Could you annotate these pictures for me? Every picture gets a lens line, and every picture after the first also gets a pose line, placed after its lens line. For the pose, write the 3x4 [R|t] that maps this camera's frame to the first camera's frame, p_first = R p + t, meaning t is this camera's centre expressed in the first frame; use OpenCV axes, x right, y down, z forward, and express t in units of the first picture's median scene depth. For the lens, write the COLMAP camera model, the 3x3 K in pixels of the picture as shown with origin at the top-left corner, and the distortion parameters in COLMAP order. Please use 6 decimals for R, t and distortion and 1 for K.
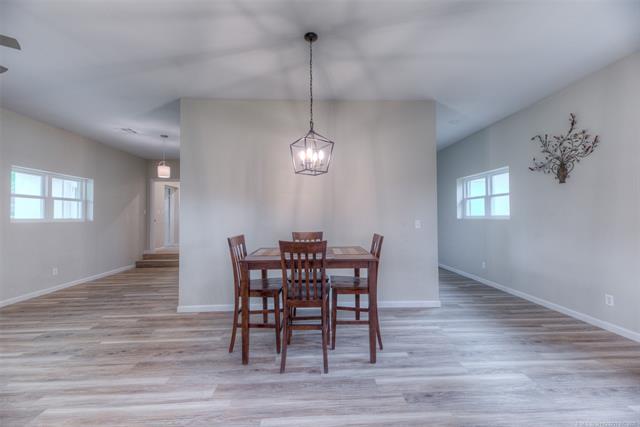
lens RADIAL K [[255.4, 0, 318.5], [0, 255.4, 214.5], [0, 0, 1]] dist [0.004379, 0.000231]
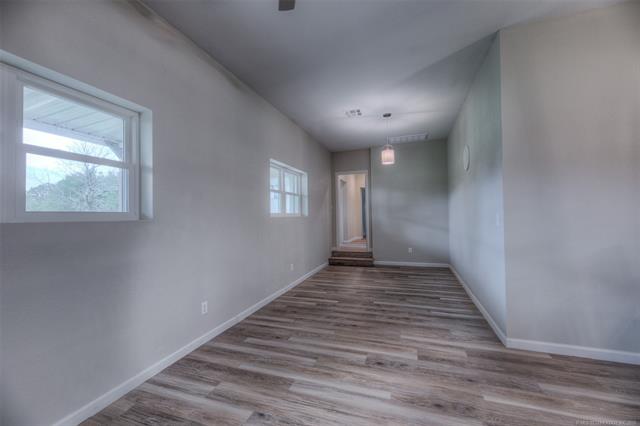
lens RADIAL K [[255.4, 0, 318.5], [0, 255.4, 214.0], [0, 0, 1]] dist [0.004379, 0.000231]
pose [[0.927879, -0.009937, -0.372750, -0.760789], [0.013325, 0.999890, 0.006512, 0.019043], [0.372644, -0.011009, 0.927909, 0.188767]]
